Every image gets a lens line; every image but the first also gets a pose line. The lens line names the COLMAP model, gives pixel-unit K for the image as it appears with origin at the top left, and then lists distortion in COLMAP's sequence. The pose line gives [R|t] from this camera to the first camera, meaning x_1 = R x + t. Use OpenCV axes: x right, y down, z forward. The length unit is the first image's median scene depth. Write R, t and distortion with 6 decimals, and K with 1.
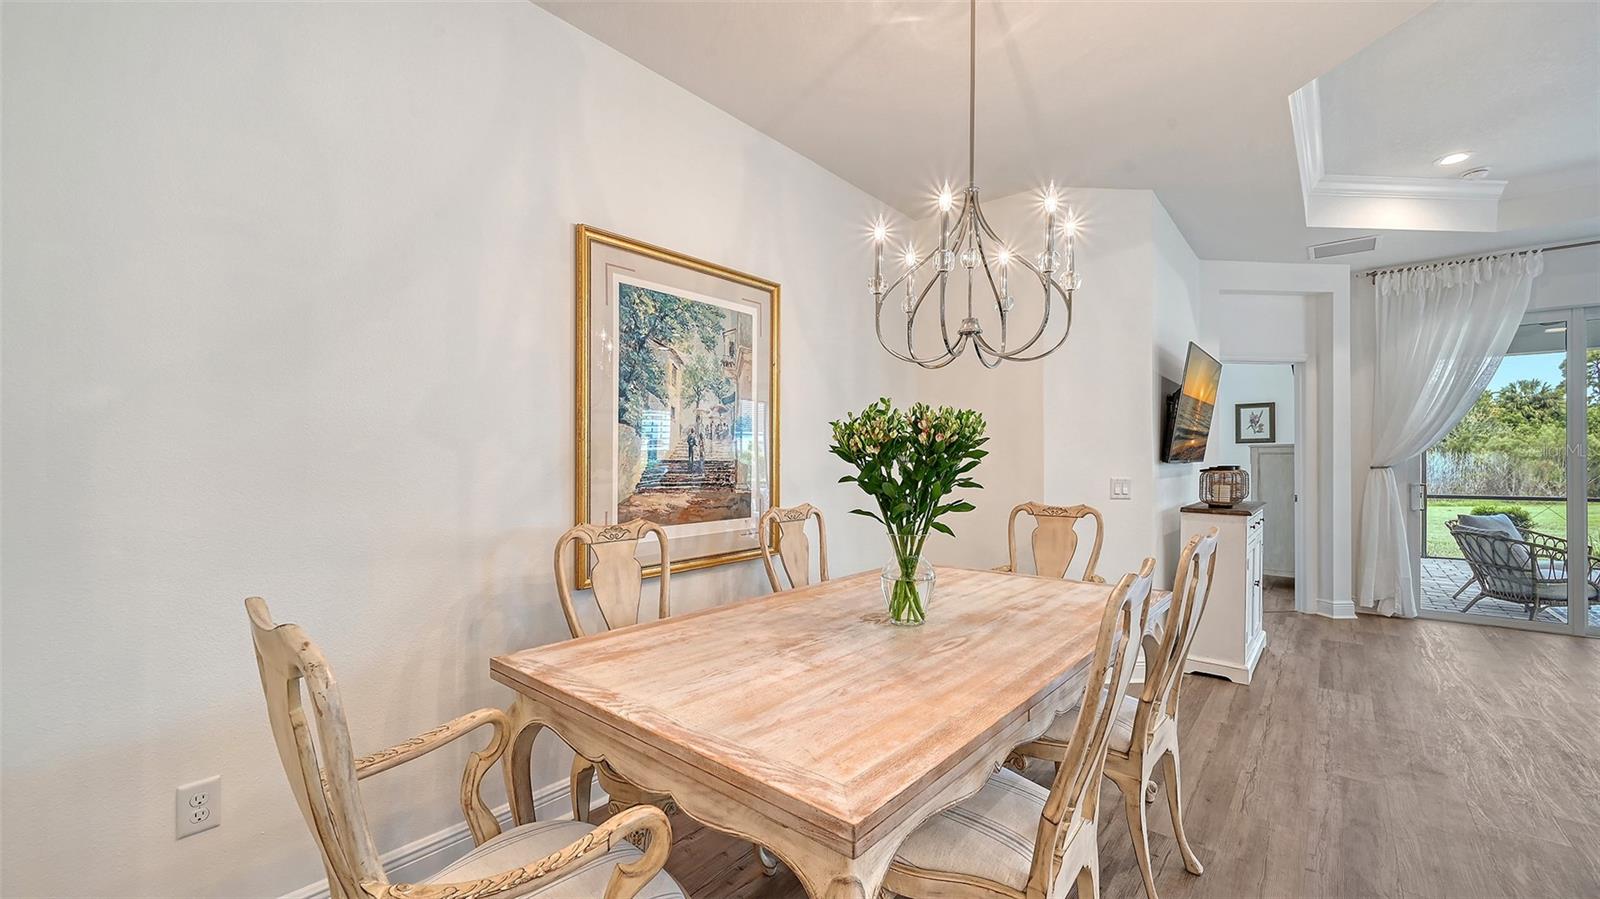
lens RADIAL K [[638.7, 0, 802.4], [0, 638.7, 460.3], [0, 0, 1]] dist [-0.003180, 0.000174]
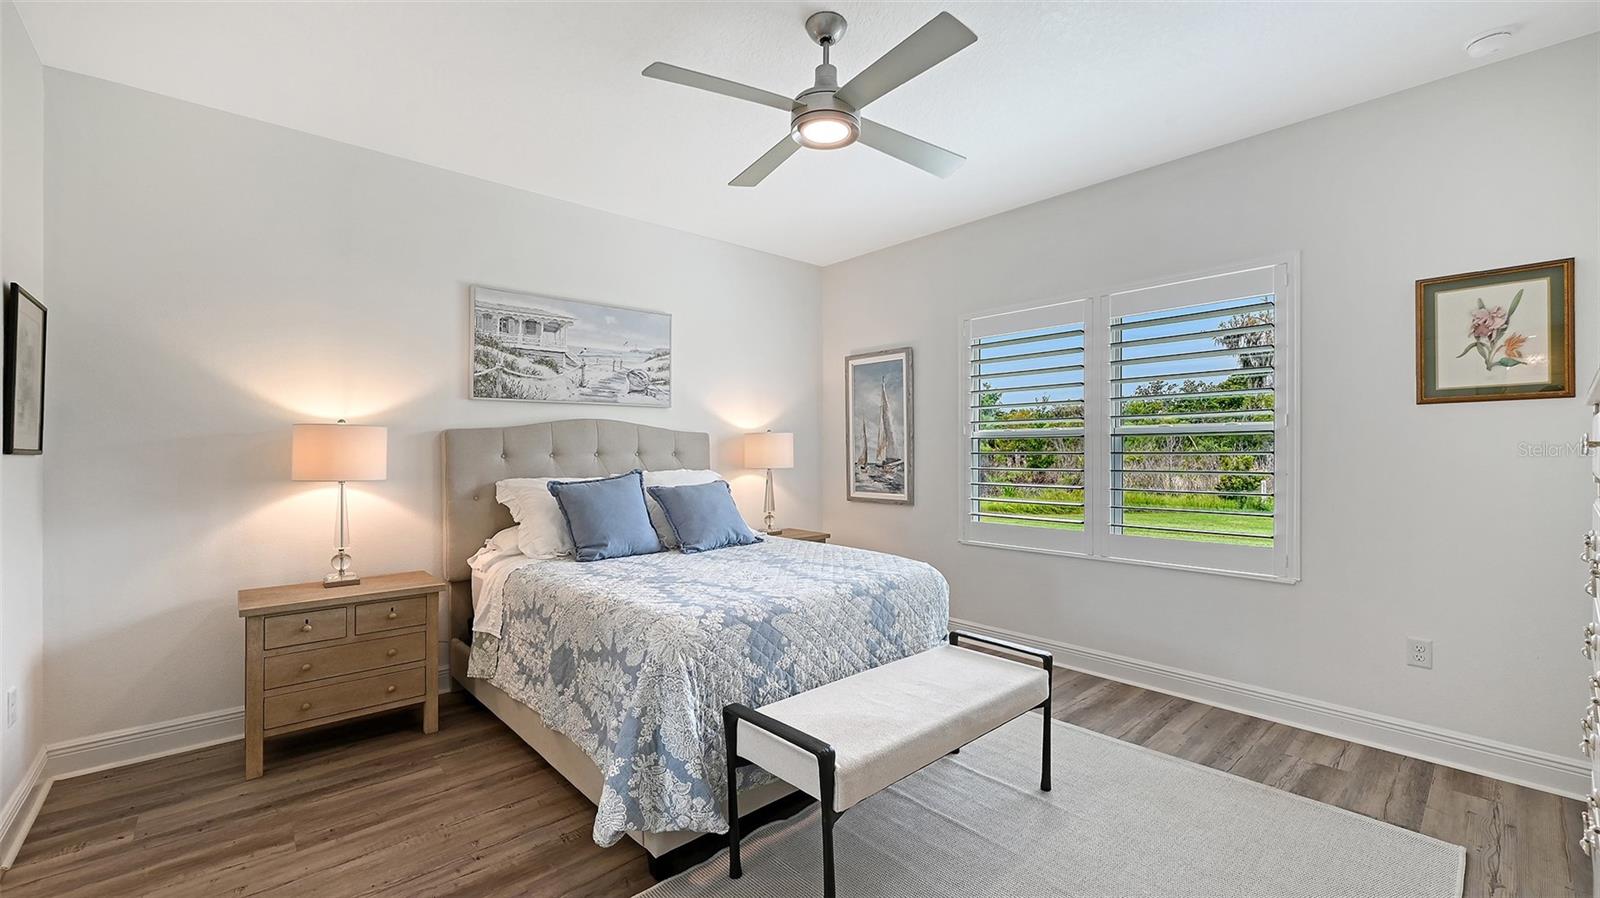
lens RADIAL K [[638.7, 0, 798.4], [0, 638.7, 451.1], [0, 0, 1]] dist [-0.003180, 0.000174]
pose [[0.990377, 0.000005, -0.138396, 0.764384], [-0.000221, 0.999999, -0.001546, -0.004290], [0.138396, 0.001562, 0.990376, 1.177425]]
